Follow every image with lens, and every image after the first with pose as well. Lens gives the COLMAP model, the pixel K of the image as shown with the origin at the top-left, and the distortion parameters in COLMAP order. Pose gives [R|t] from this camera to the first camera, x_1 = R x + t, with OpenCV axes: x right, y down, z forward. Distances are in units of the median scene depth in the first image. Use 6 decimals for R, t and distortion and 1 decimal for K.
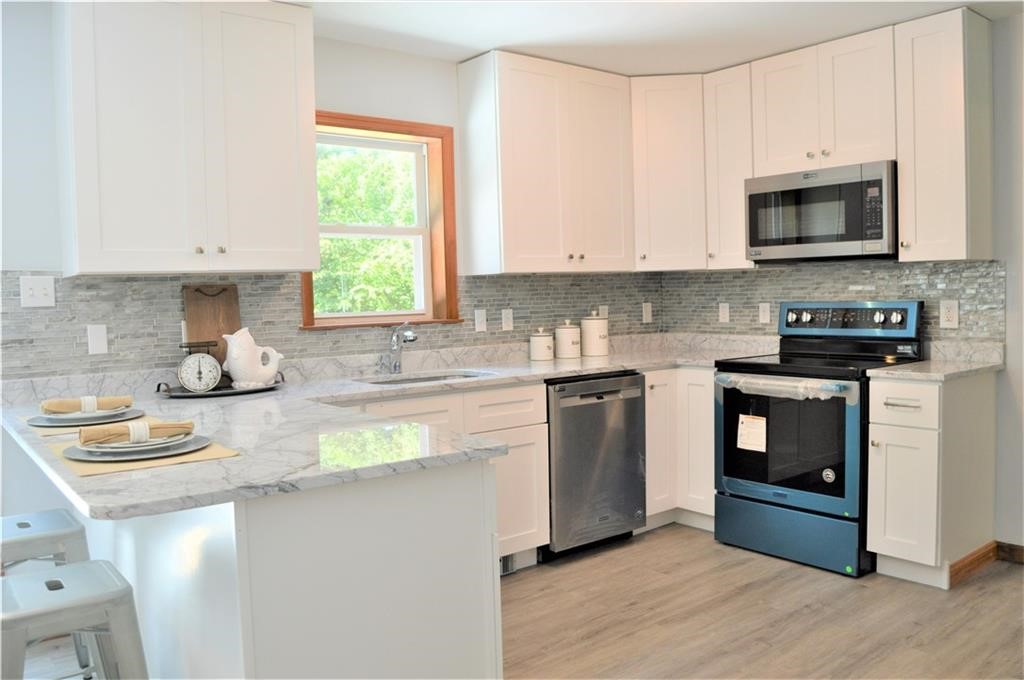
lens RADIAL K [[814.6, 0, 519.1], [0, 814.6, 335.6], [0, 0, 1]] dist [-0.083114, 0.013472]
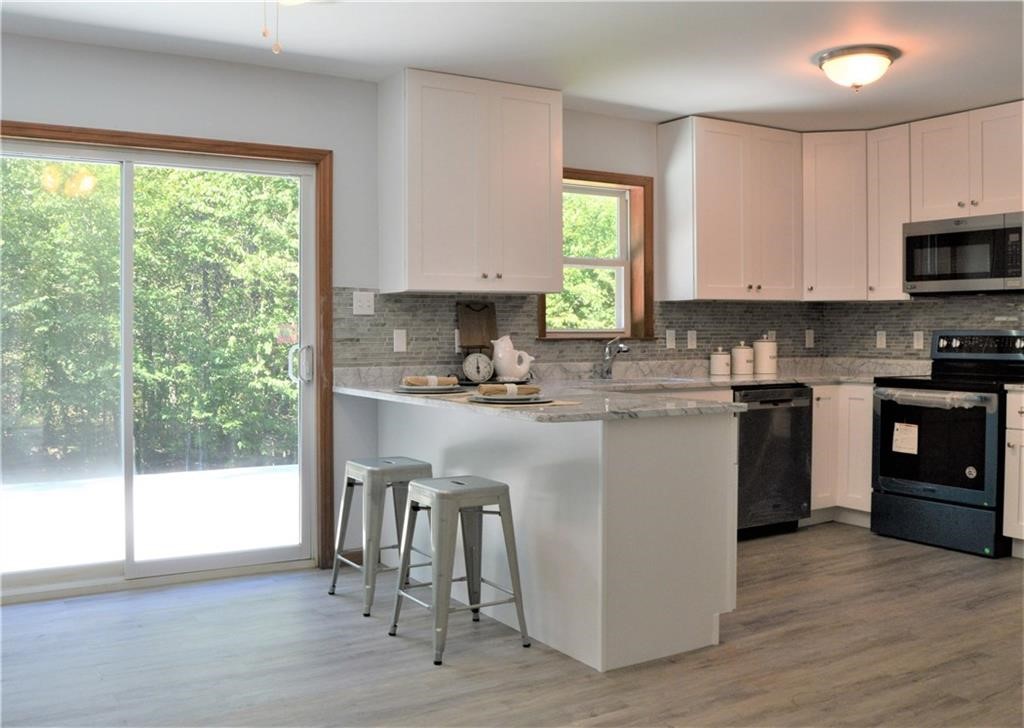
lens RADIAL K [[952.2, 0, 491.3], [0, 952.2, 351.3], [0, 0, 1]] dist [-0.082318, 0.015870]
pose [[0.990631, 0.027010, -0.133870, -0.128200], [-0.030734, 0.999194, -0.025824, 0.045651], [0.133064, 0.029696, 0.990662, -0.429117]]
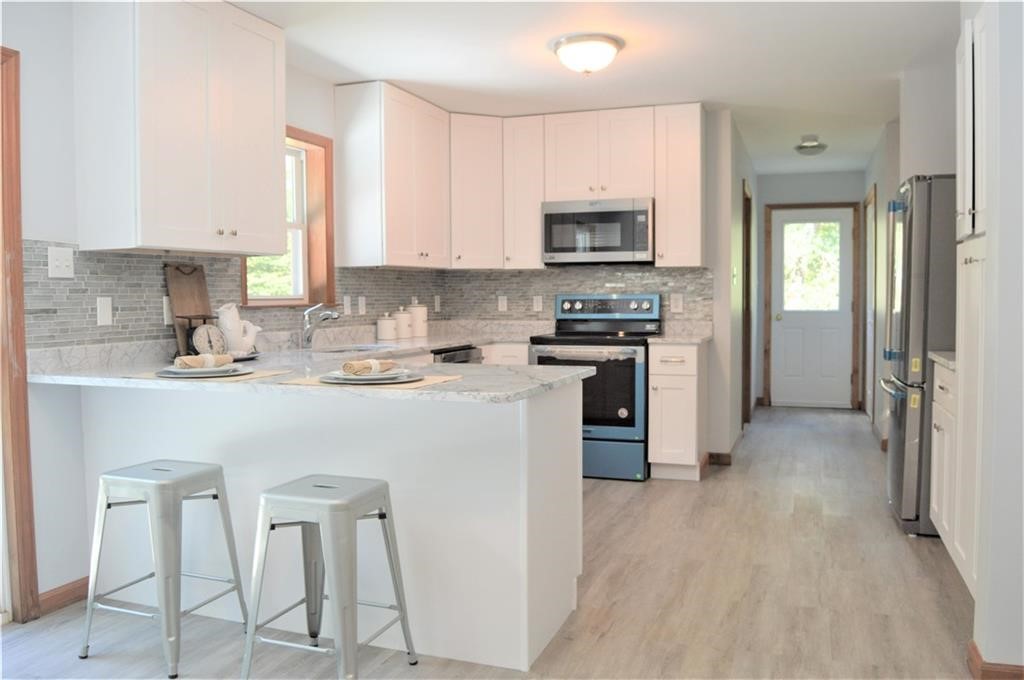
lens RADIAL K [[814.6, 0, 519.1], [0, 814.6, 335.6], [0, 0, 1]] dist [-0.083114, 0.013472]
pose [[0.854376, -0.006107, 0.519620, -0.471967], [0.012580, 0.999881, -0.008933, 0.040965], [-0.519504, 0.014170, 0.854351, -0.135144]]
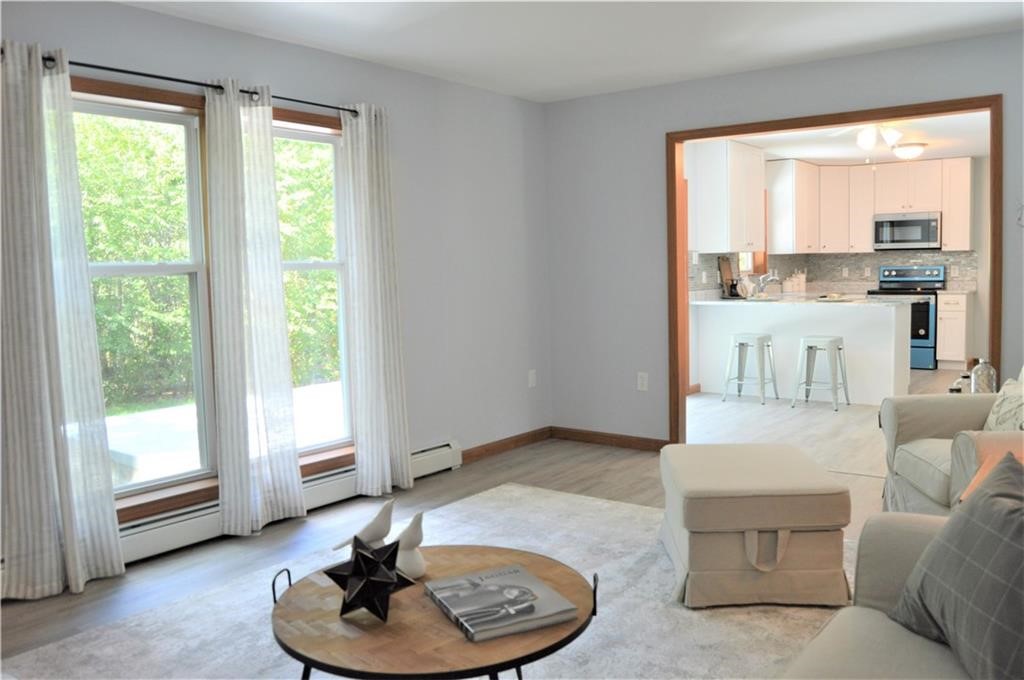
lens RADIAL K [[814.6, 0, 519.1], [0, 814.6, 335.6], [0, 0, 1]] dist [-0.083114, 0.013472]
pose [[0.972277, -0.017416, 0.233185, -1.337367], [0.011494, 0.999577, 0.026730, 0.090018], [-0.233551, -0.023309, 0.972065, -1.093753]]
